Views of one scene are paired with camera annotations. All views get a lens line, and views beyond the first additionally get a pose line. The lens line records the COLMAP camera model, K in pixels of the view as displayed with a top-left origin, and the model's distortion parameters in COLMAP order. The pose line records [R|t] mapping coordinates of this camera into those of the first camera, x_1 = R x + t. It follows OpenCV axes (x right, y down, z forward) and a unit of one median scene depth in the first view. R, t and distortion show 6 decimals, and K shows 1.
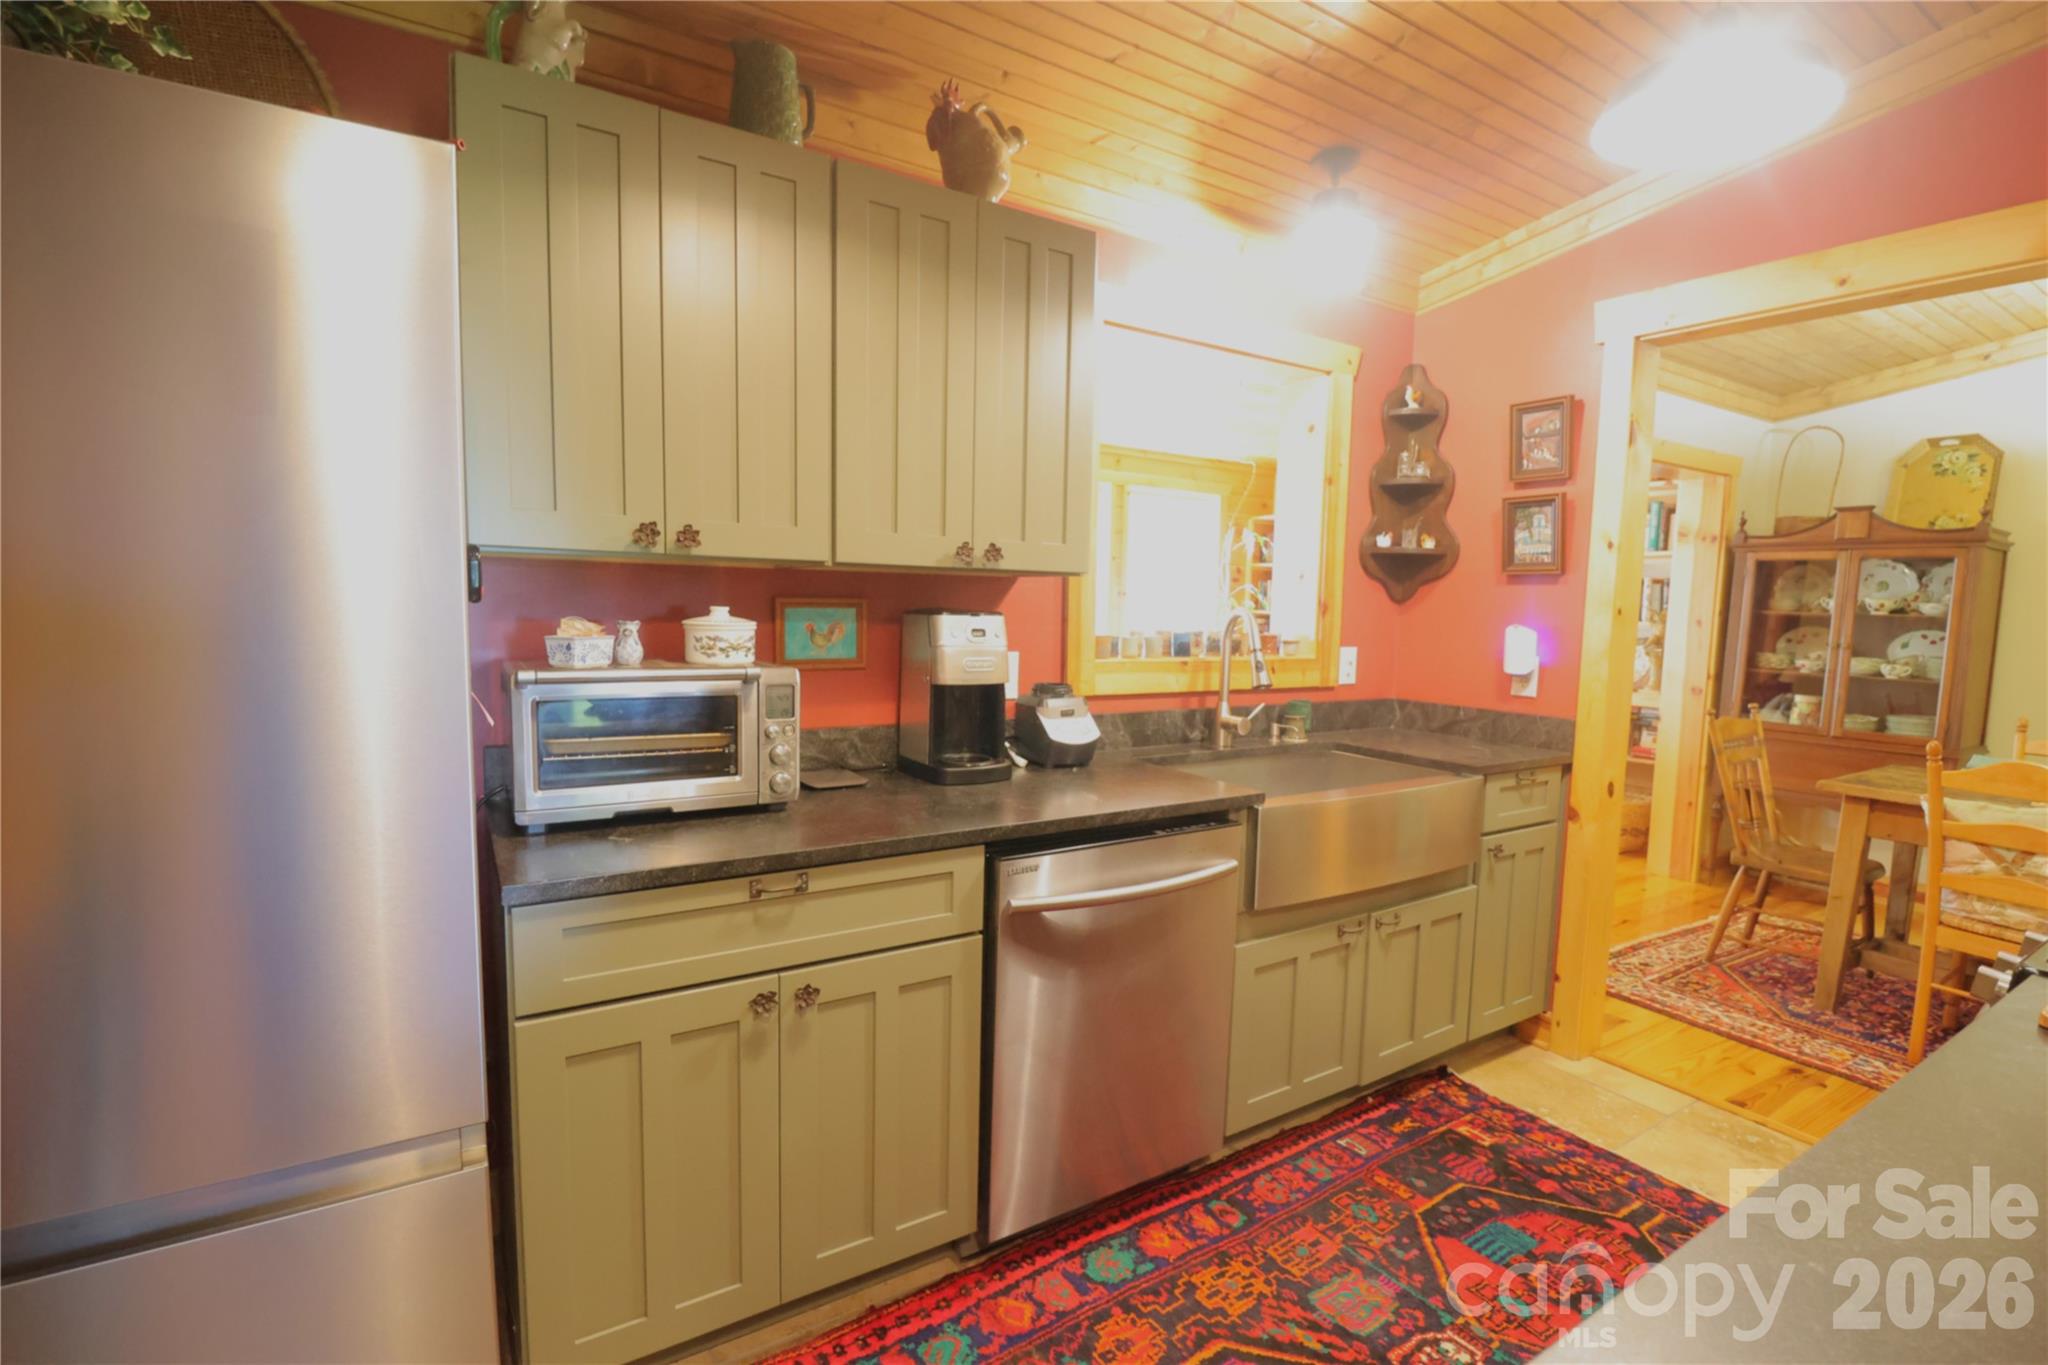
lens RADIAL K [[947.9, 0, 1065.9], [0, 947.9, 693.0], [0, 0, 1]] dist [-0.008039, -0.006695]
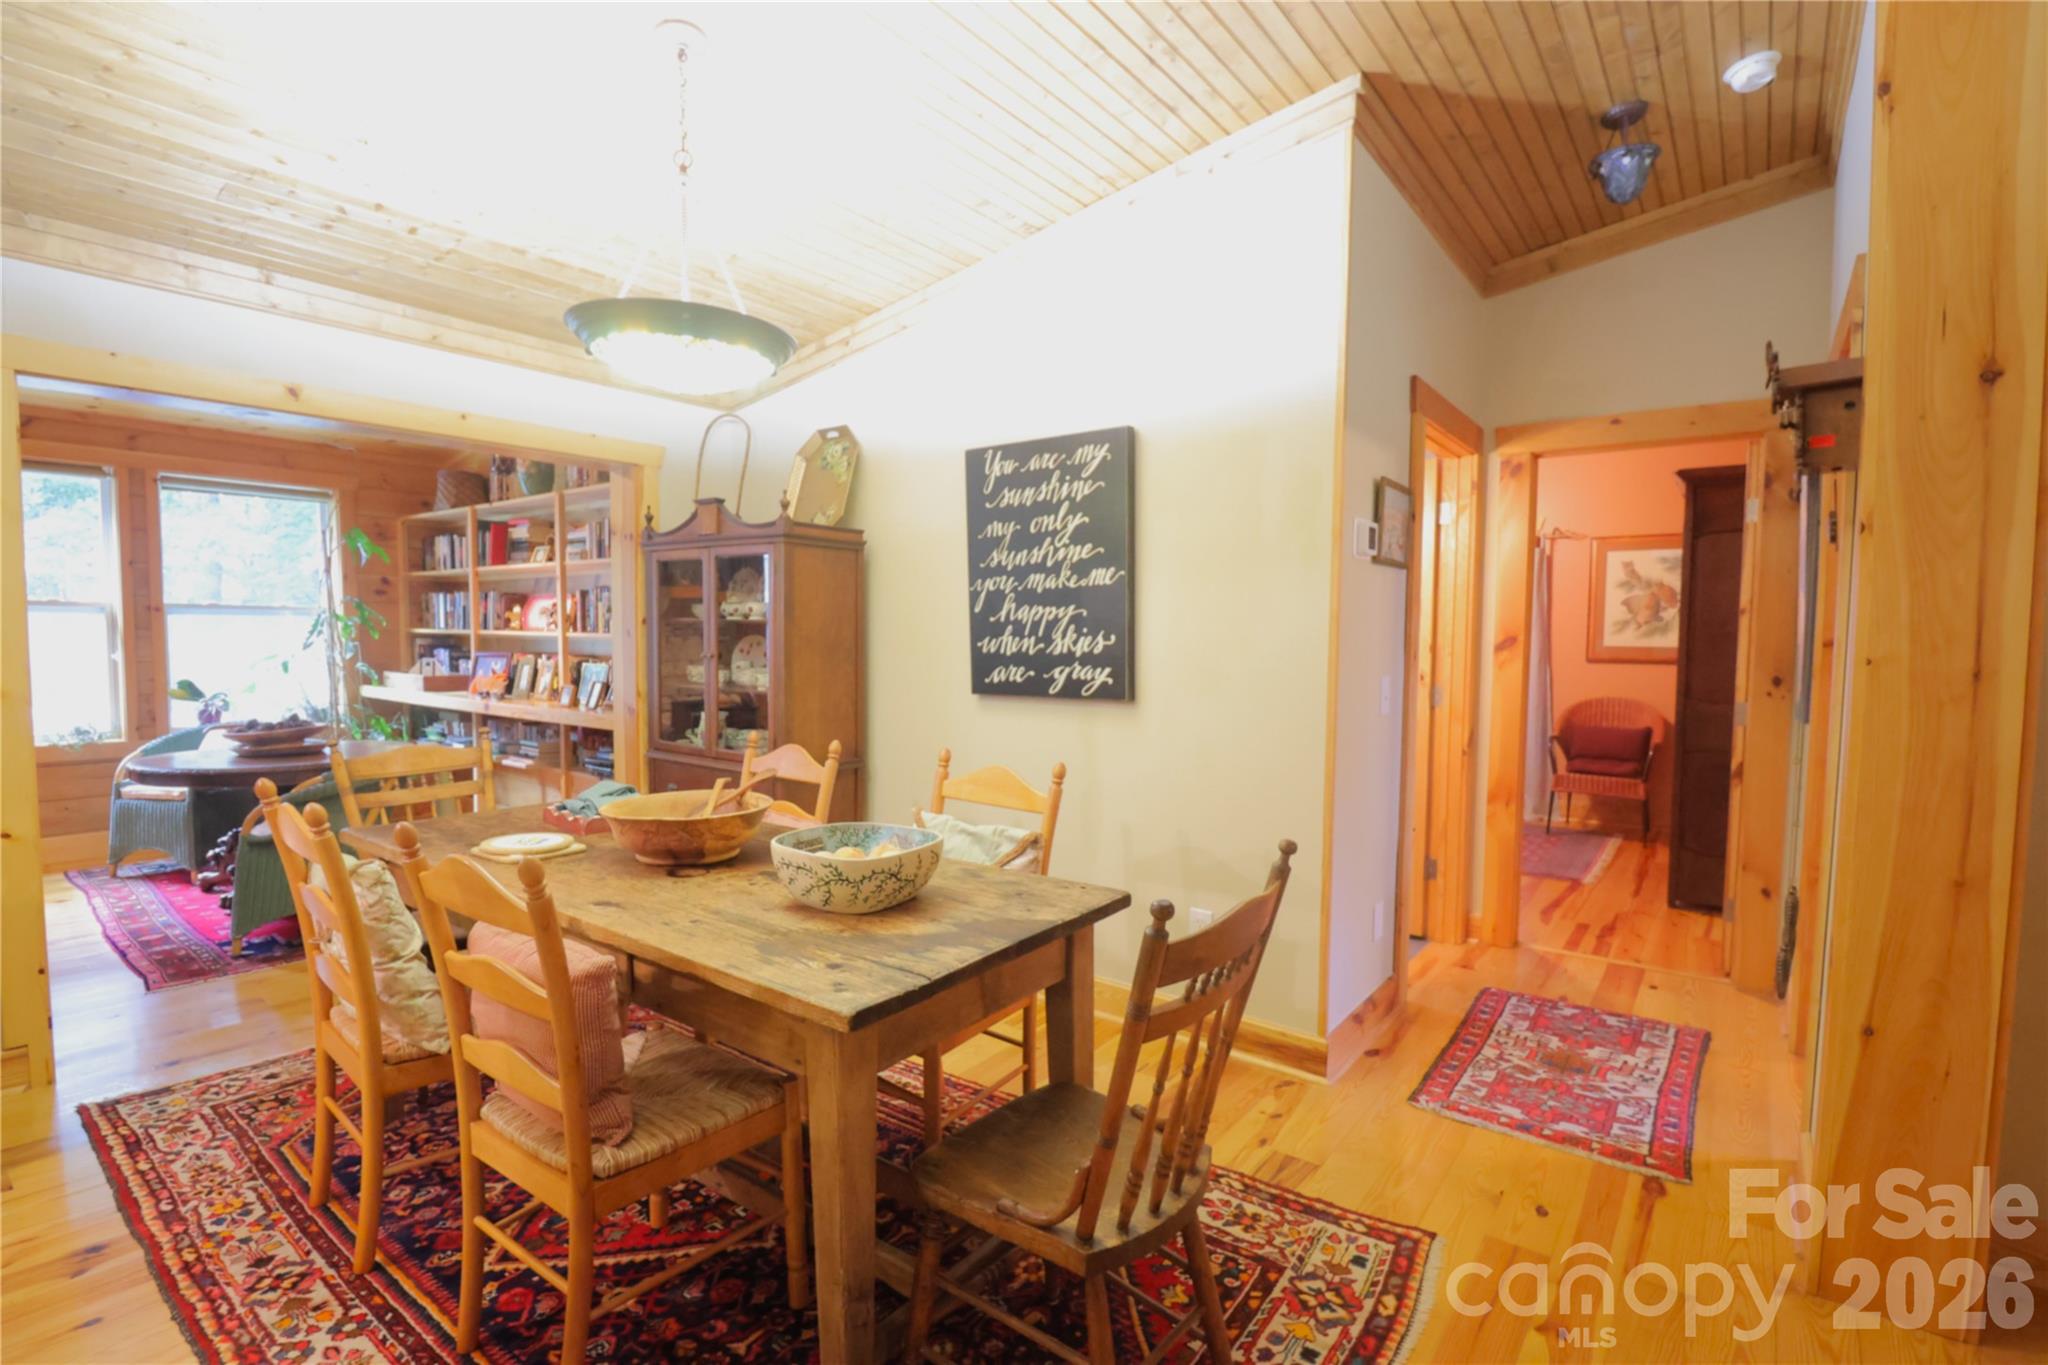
lens RADIAL K [[947.9, 0, 1059.4], [0, 947.9, 688.4], [0, 0, 1]] dist [-0.008039, -0.006695]
pose [[0.935942, -0.033287, 0.350578, 1.227440], [0.043536, 0.998823, -0.021391, 0.022378], [-0.349454, 0.035284, 0.936289, 0.067623]]
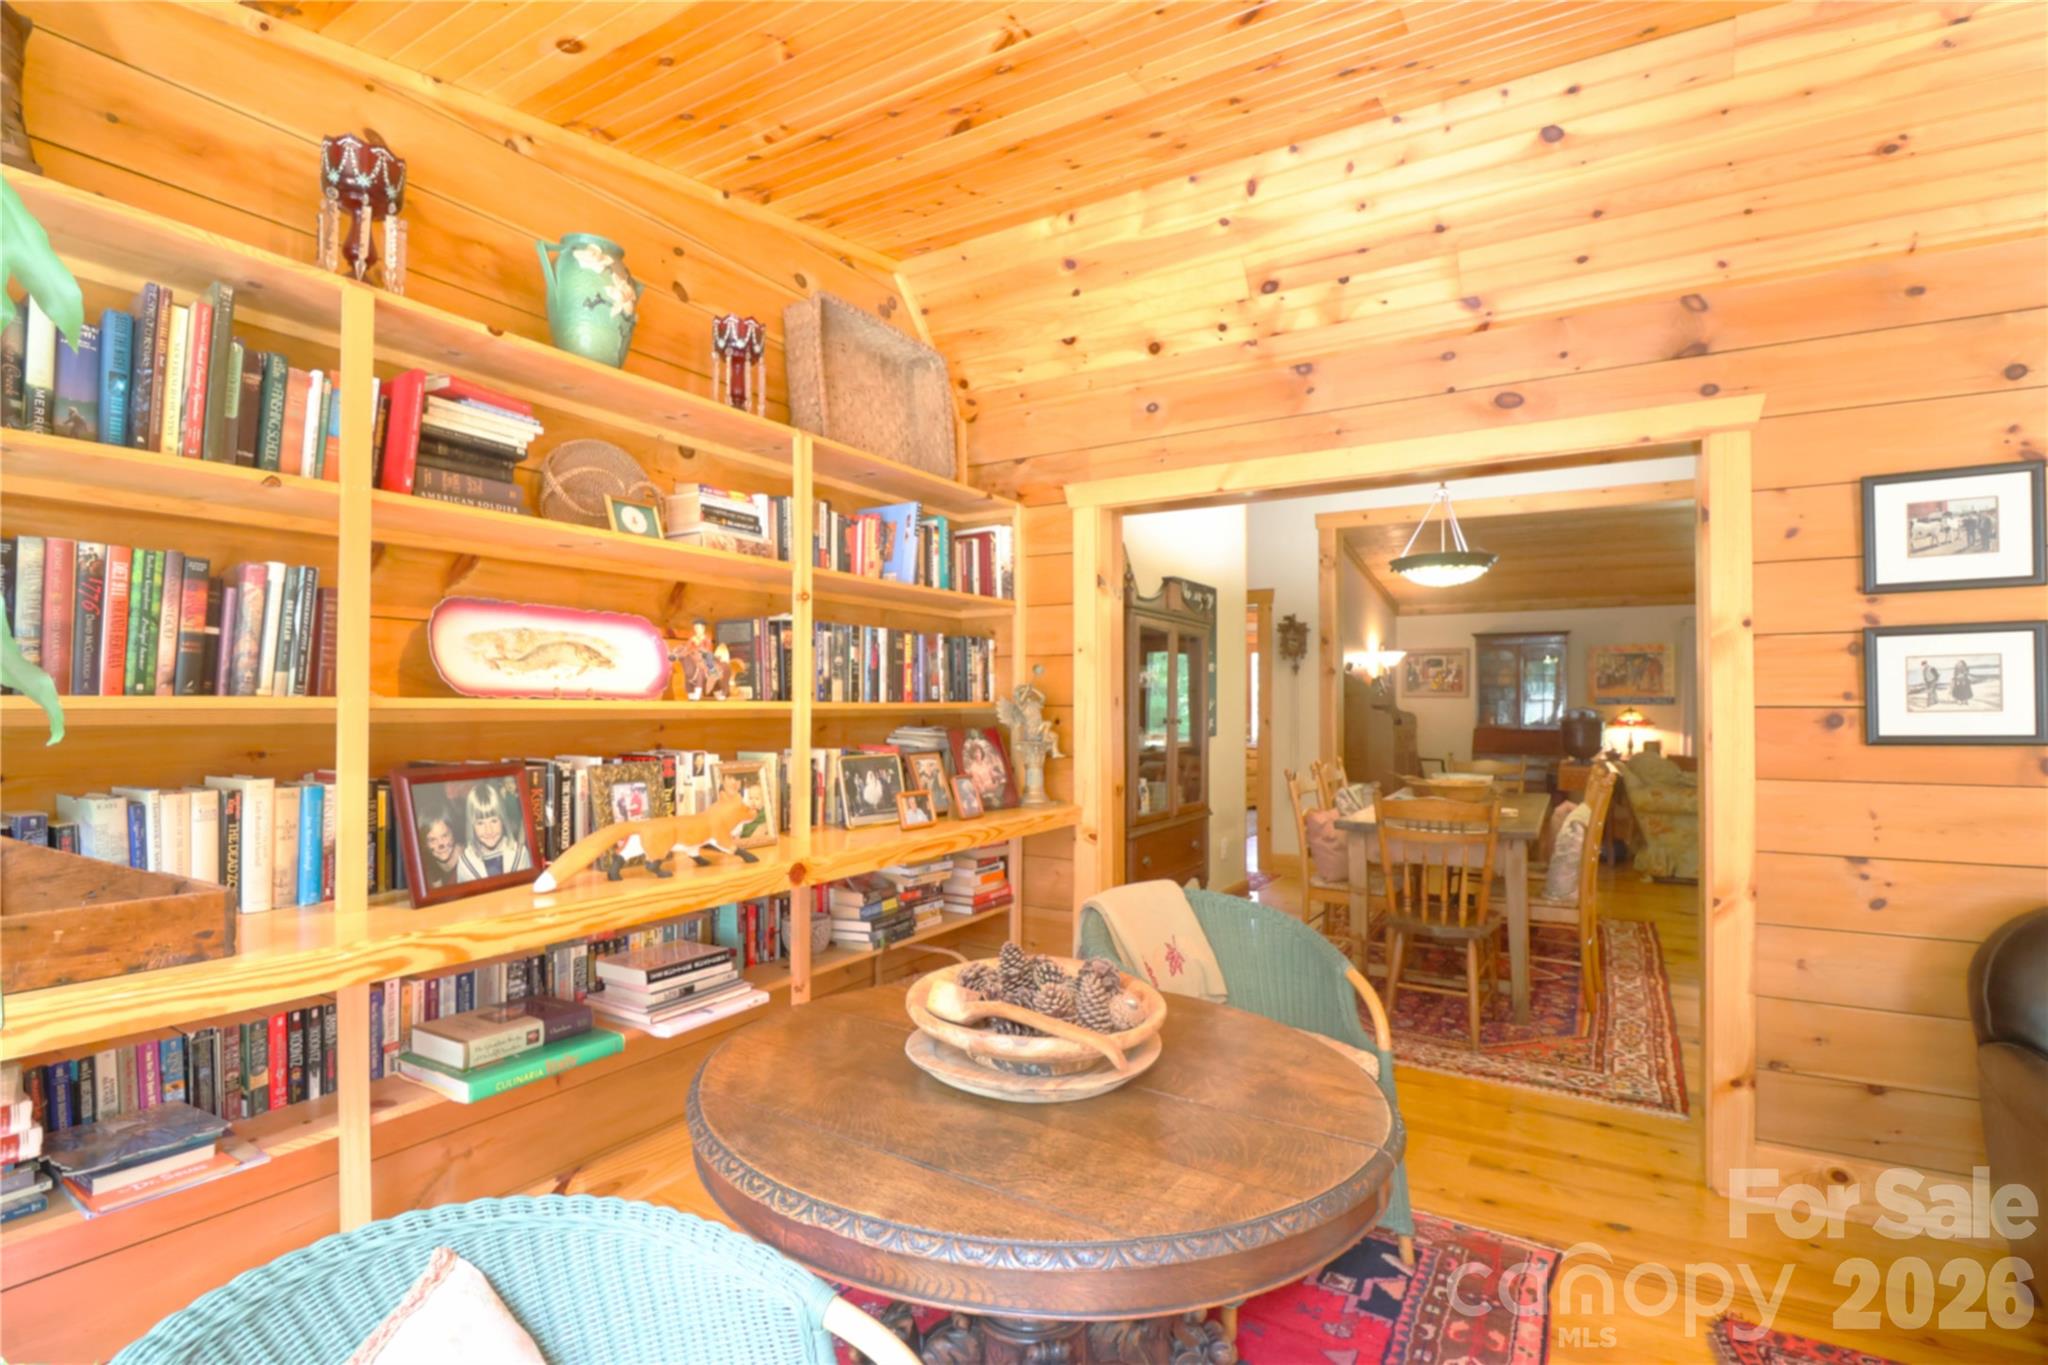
lens RADIAL K [[947.9, 0, 1022.6], [0, 947.9, 687.5], [0, 0, 1]] dist [-0.008039, -0.006695]
pose [[-0.431407, -0.011122, 0.902089, 0.016611], [0.069930, 0.996503, 0.045729, -0.210703], [-0.899443, 0.082811, -0.429121, 2.338197]]
